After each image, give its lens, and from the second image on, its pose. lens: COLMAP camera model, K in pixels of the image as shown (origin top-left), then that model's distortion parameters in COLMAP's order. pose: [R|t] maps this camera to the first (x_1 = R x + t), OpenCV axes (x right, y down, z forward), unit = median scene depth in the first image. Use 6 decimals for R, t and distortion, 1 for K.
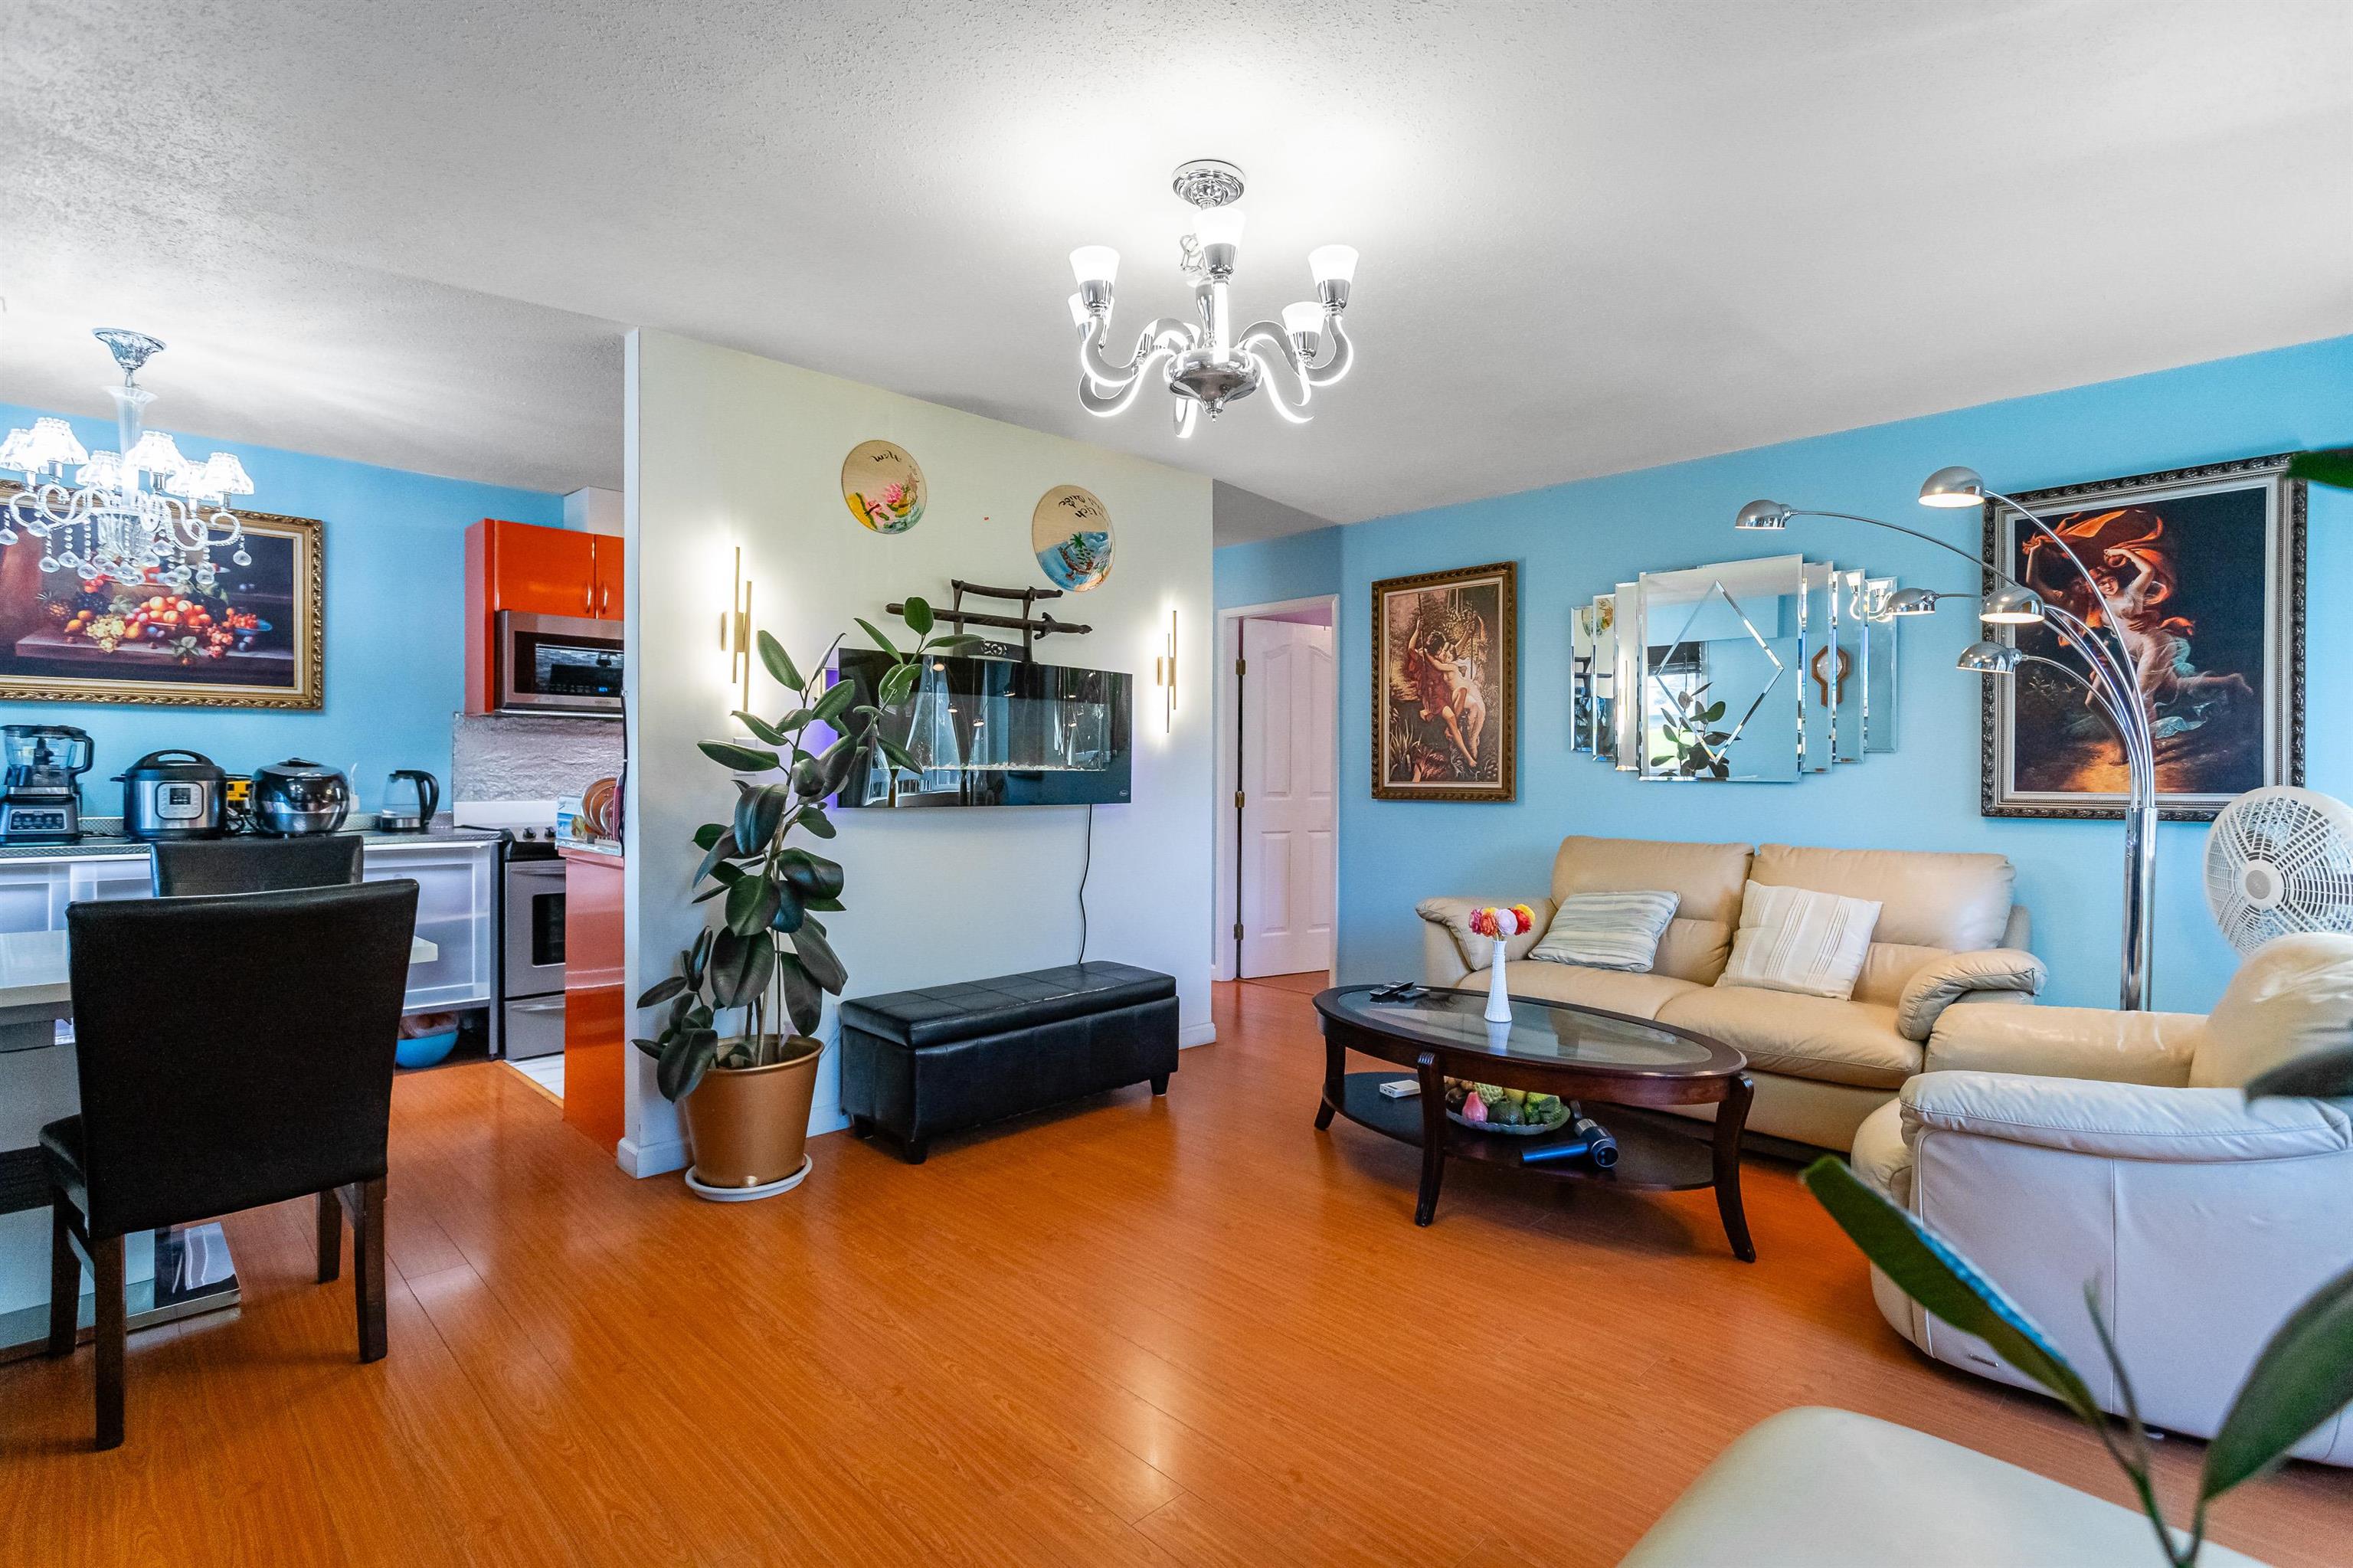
lens RADIAL K [[1161.4, 0, 1182.9], [0, 1161.4, 776.0], [0, 0, 1]] dist [-0.002406, 0.002441]
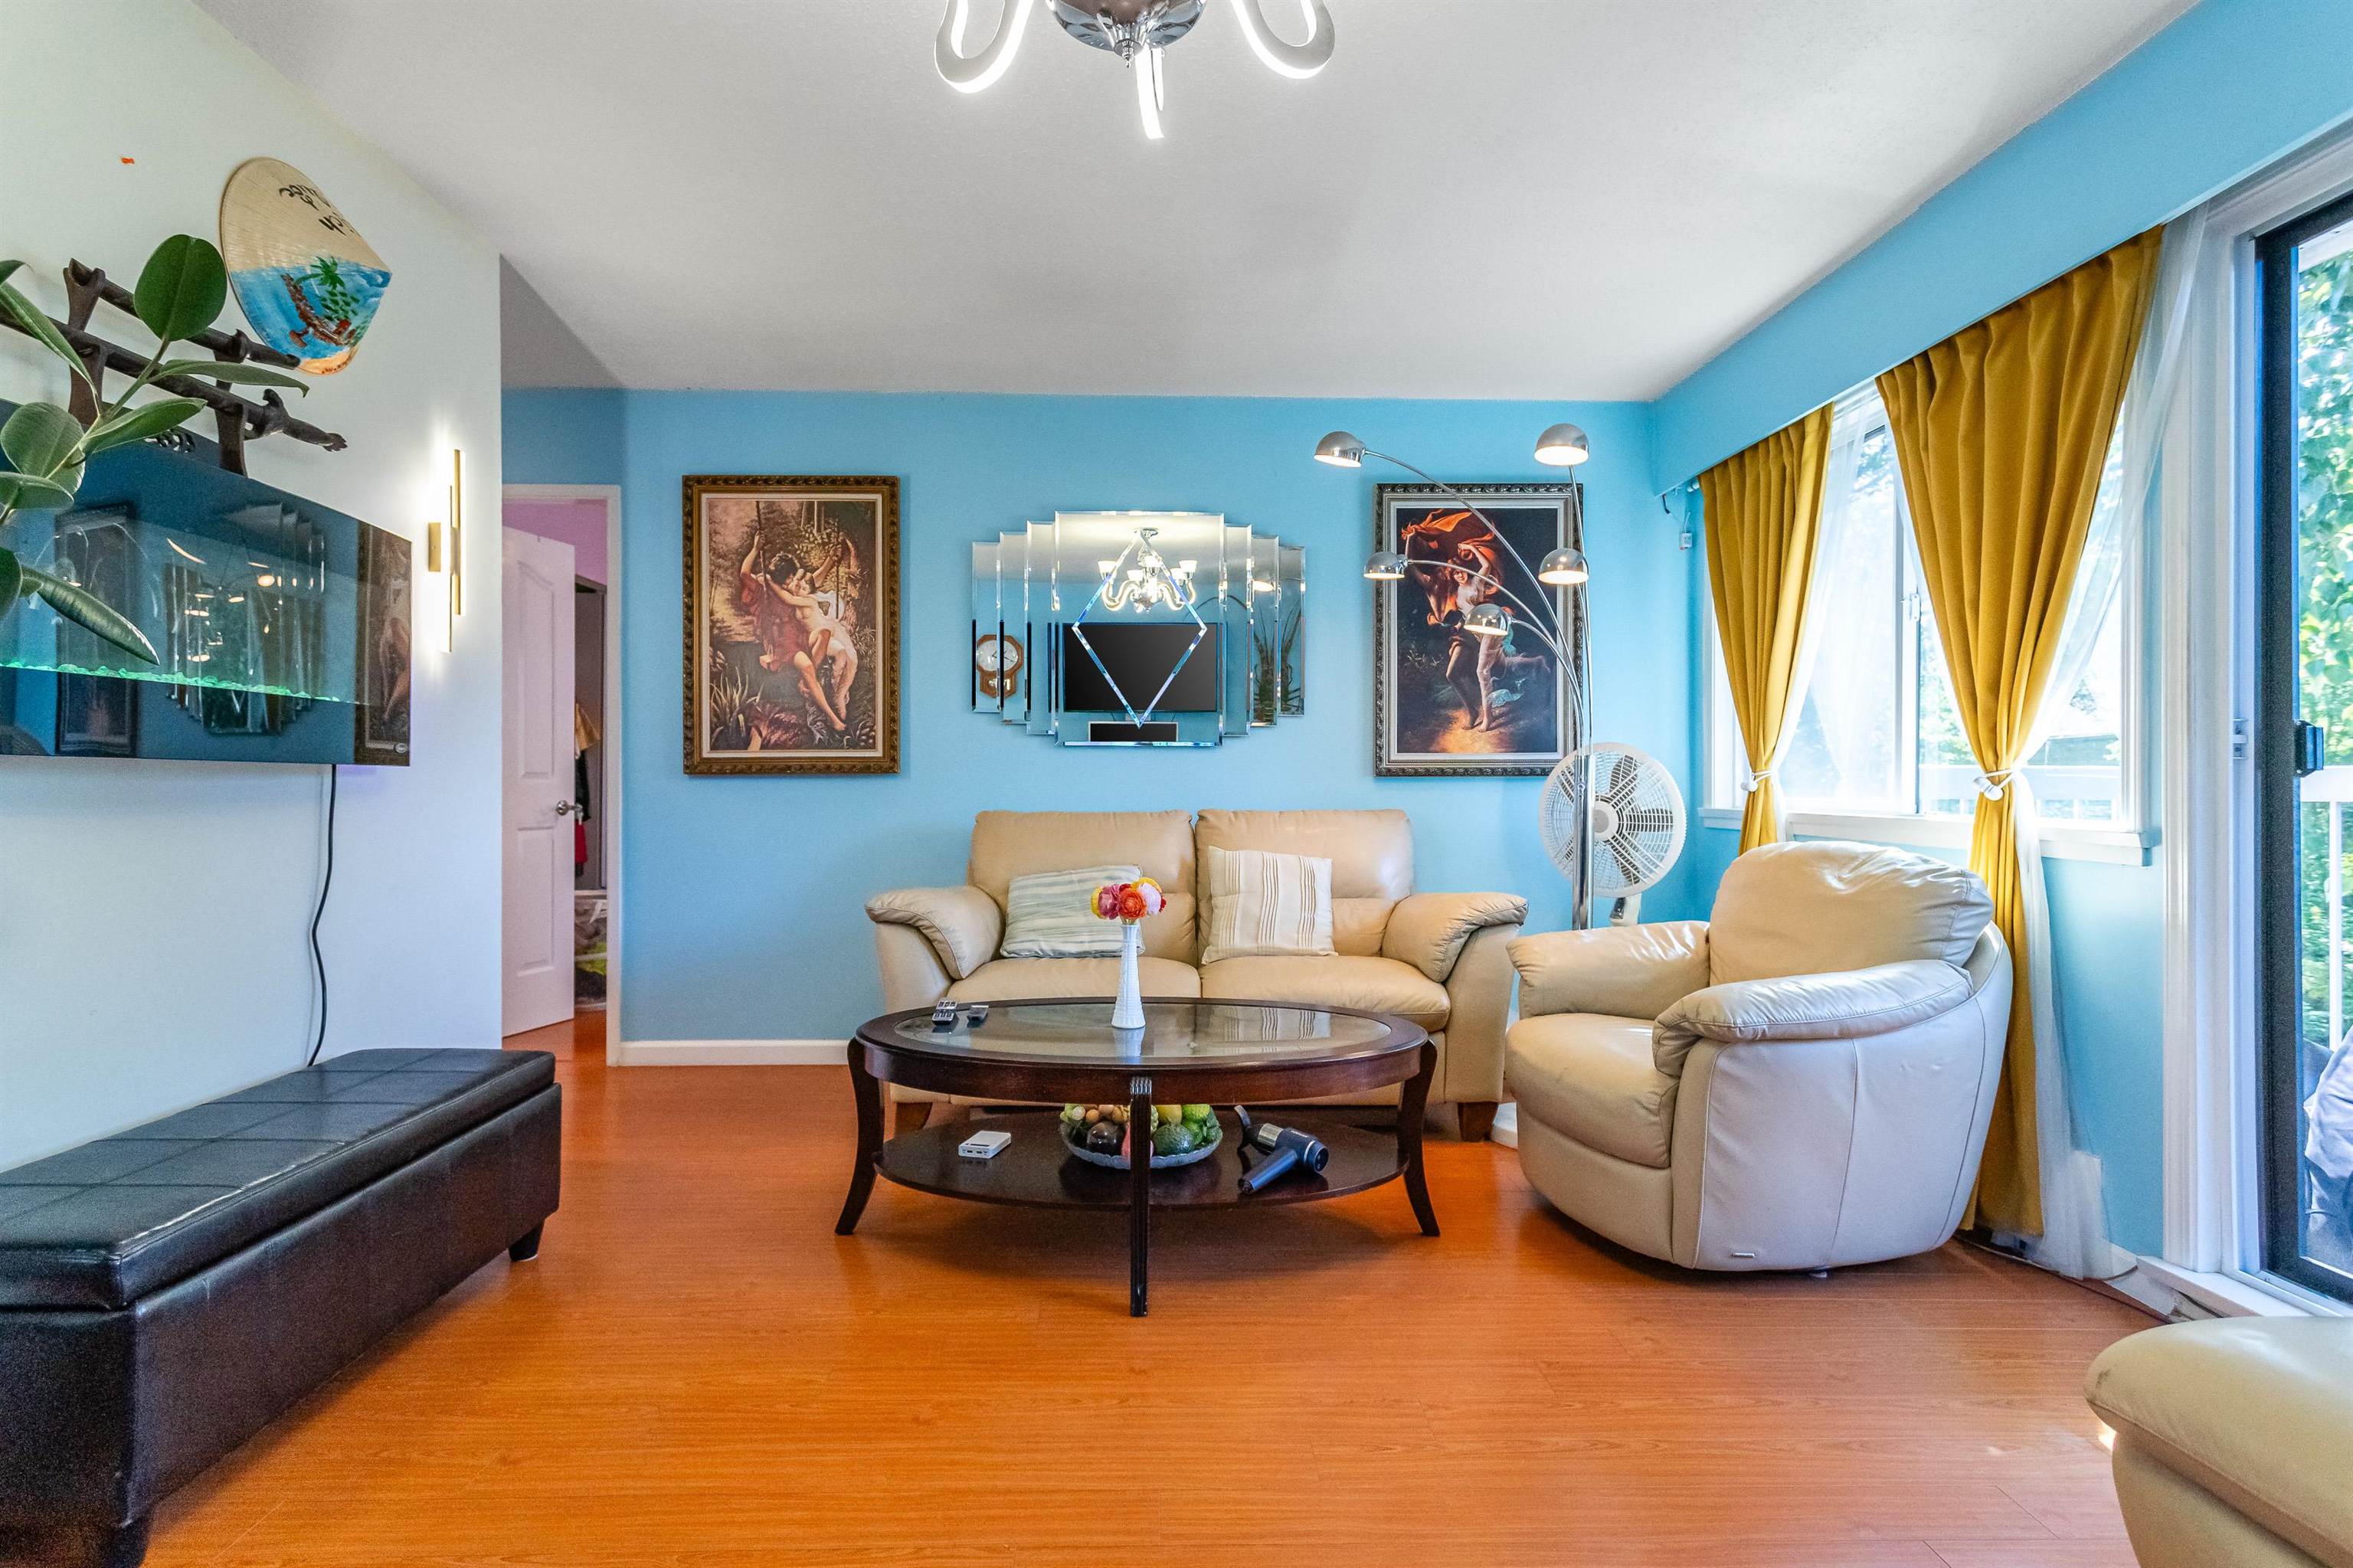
lens RADIAL K [[1213.4, 0, 1174.5], [0, 1213.4, 784.6], [0, 0, 1]] dist [0.002721, 0.001778]
pose [[0.668491, -0.003348, 0.743713, -0.247479], [0.008267, 0.999962, -0.002929, 0.038903], [-0.743675, 0.008107, 0.668493, 0.334129]]
